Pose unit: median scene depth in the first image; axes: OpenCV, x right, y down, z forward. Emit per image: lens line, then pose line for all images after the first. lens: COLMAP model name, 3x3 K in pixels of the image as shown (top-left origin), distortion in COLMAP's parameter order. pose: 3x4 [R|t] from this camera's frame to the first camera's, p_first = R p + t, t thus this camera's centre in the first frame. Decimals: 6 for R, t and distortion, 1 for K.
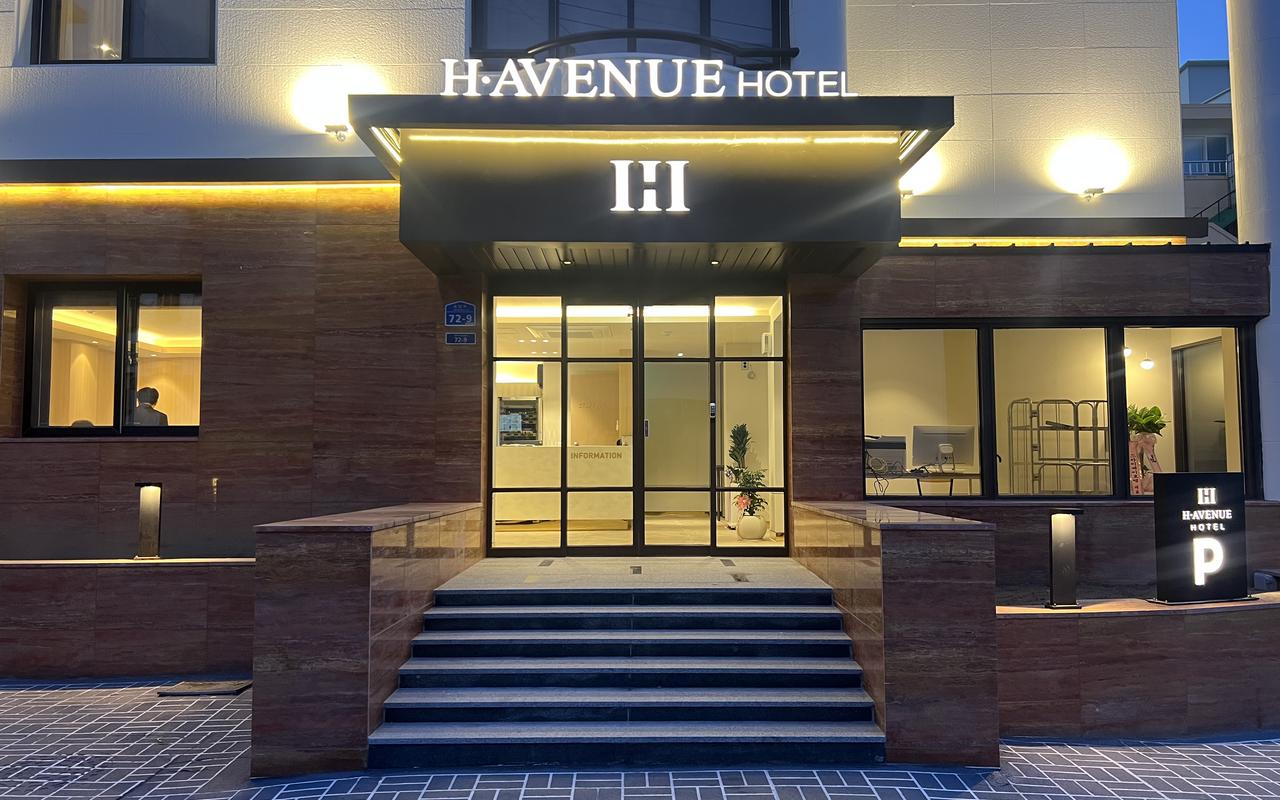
lens RADIAL K [[960.8, 0, 640.0], [0, 960.8, 400.0], [0, 0, 1]] dist [0.066082, -0.078070]
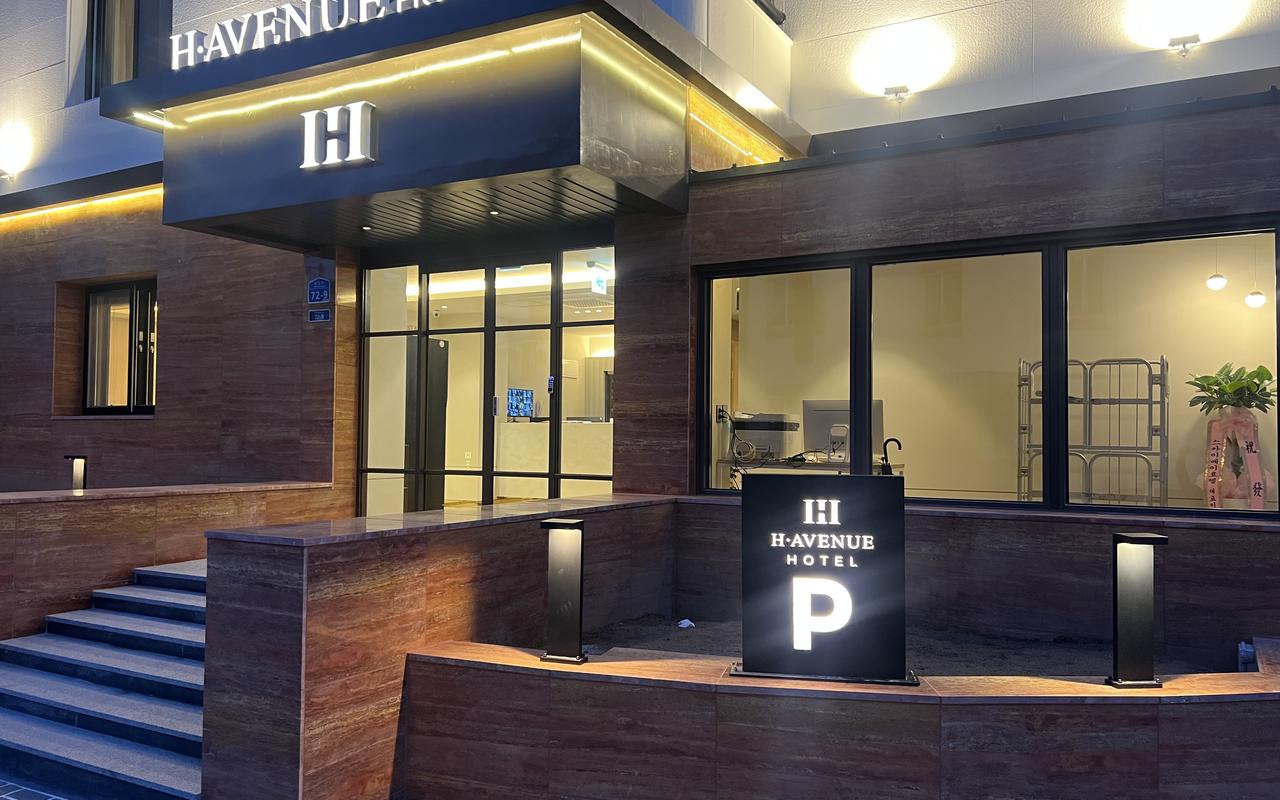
lens RADIAL K [[960.8, 0, 640.0], [0, 960.8, 400.0], [0, 0, 1]] dist [0.066082, -0.078070]
pose [[0.873351, -0.007447, -0.487034, 0.693124], [0.021460, 0.999501, 0.023199, 0.007697], [0.486618, -0.030713, 0.873075, 0.349379]]
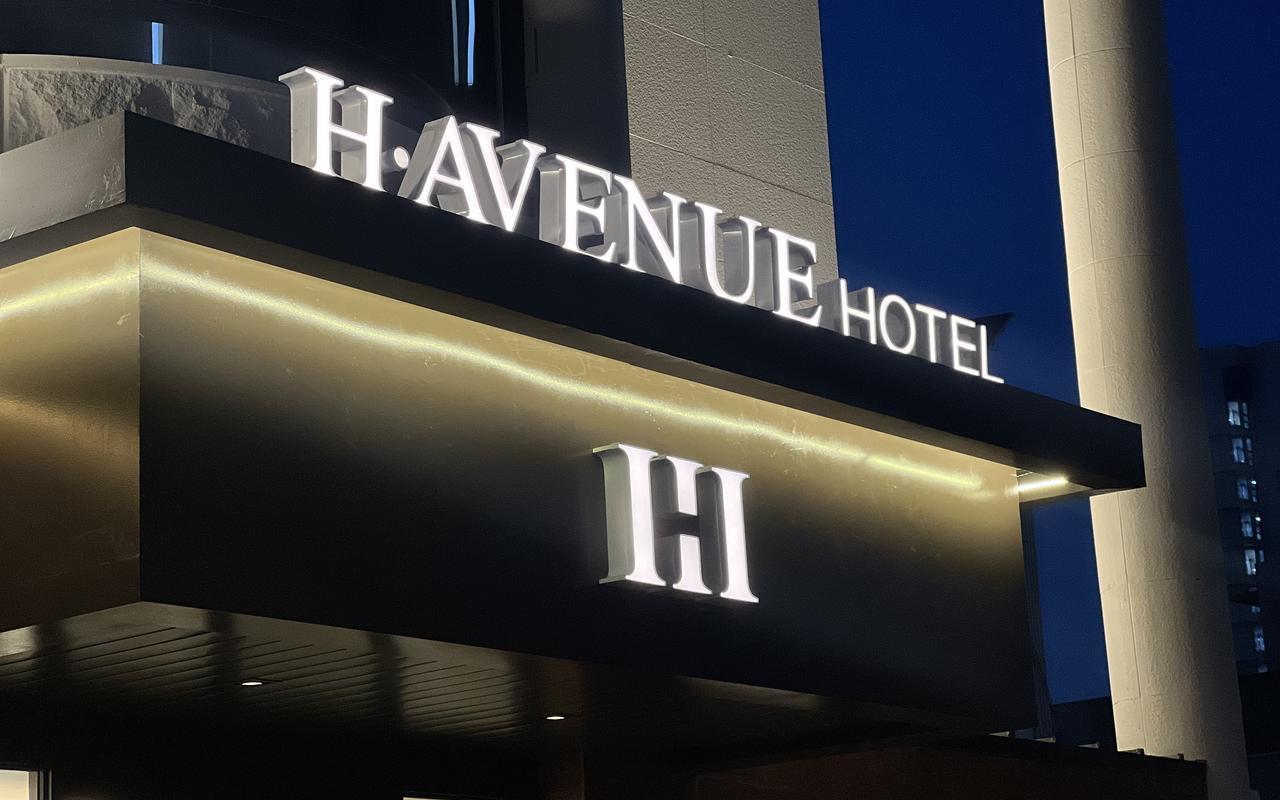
lens RADIAL K [[2876.5, 0, 640.0], [0, 2876.5, 400.0], [0, 0, 1]] dist [-0.026617, -0.035266]
pose [[0.624988, 0.157031, 0.764677, -0.853000], [0.004643, 0.978794, -0.204796, -0.043182], [-0.780620, 0.131545, 0.611006, 0.335012]]
